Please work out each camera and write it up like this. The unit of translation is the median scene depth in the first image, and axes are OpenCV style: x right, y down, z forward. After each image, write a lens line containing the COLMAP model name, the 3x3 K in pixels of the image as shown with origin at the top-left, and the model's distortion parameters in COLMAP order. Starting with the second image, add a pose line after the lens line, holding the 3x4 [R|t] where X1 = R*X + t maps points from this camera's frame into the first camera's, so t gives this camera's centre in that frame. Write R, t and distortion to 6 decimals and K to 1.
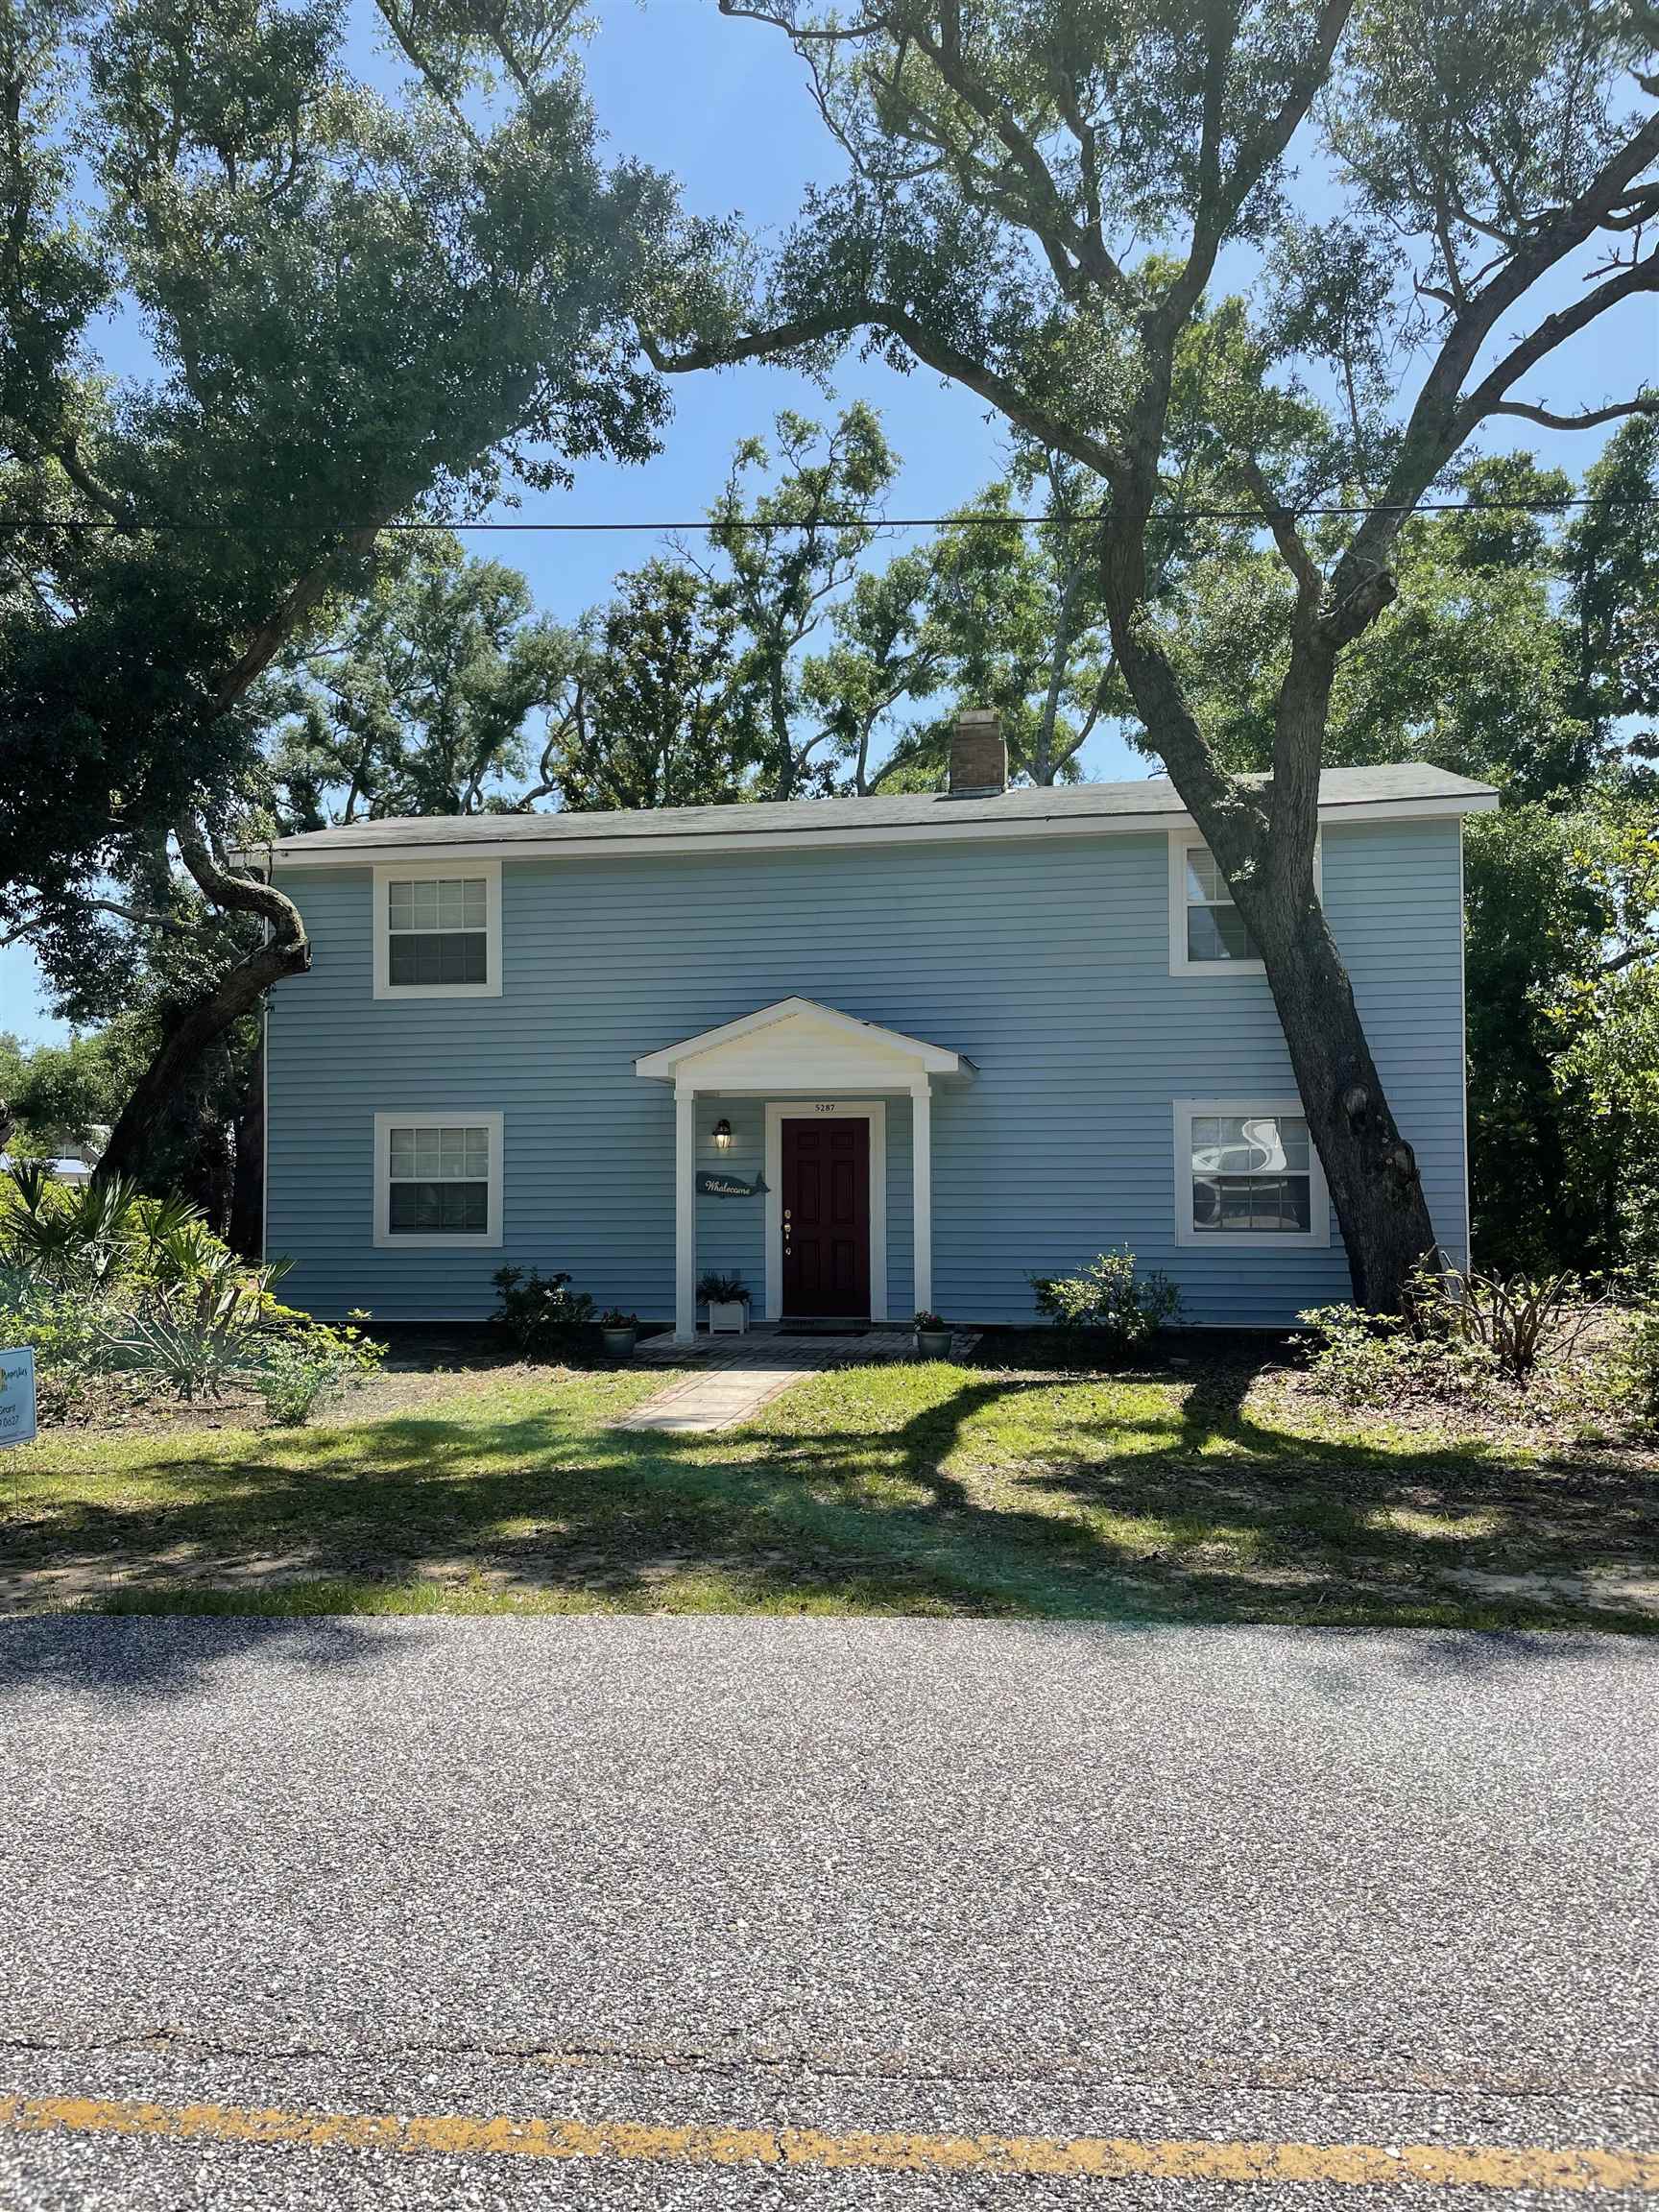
lens RADIAL K [[1720.3, 0, 828.1], [0, 1720.3, 1106.9], [0, 0, 1]] dist [0.001118, 0.000003]
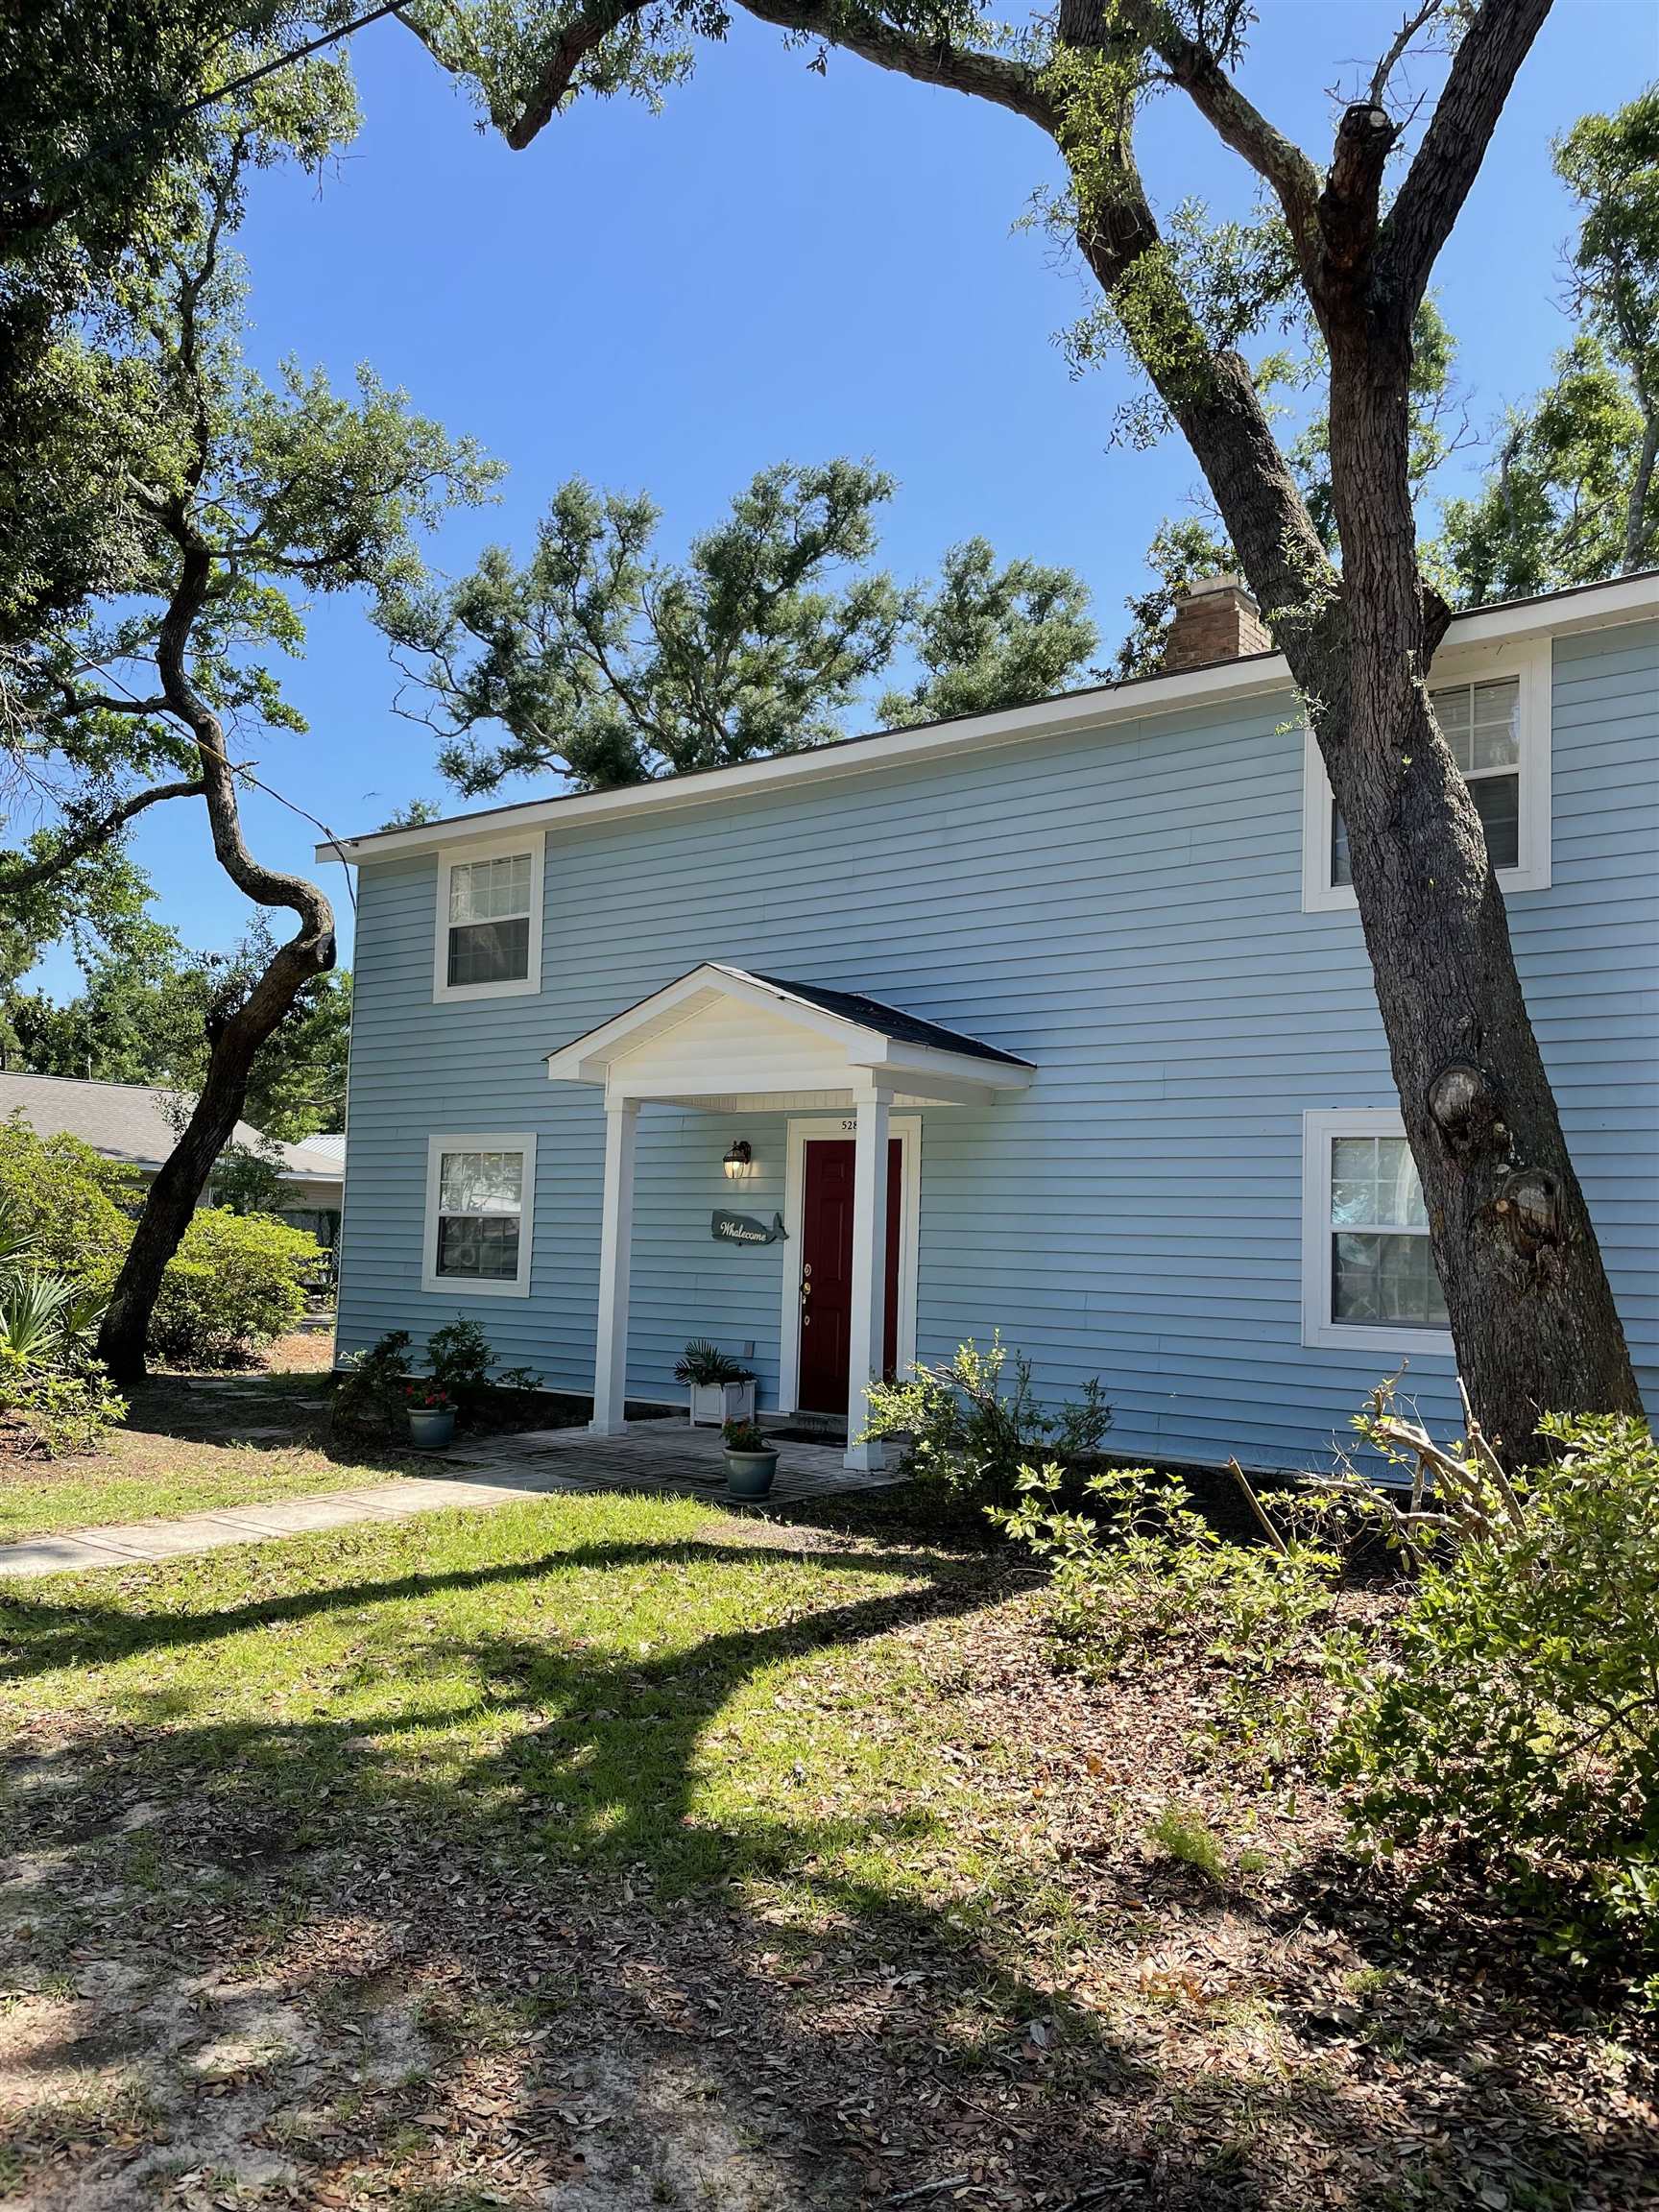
lens RADIAL K [[1720.3, 0, 830.8], [0, 1720.3, 1106.1], [0, 0, 1]] dist [0.001118, 0.000003]
pose [[0.875953, -0.007171, -0.482344, 0.338932], [-0.011851, 0.999268, -0.036378, 0.018777], [0.482252, 0.037581, 0.875226, 0.355307]]
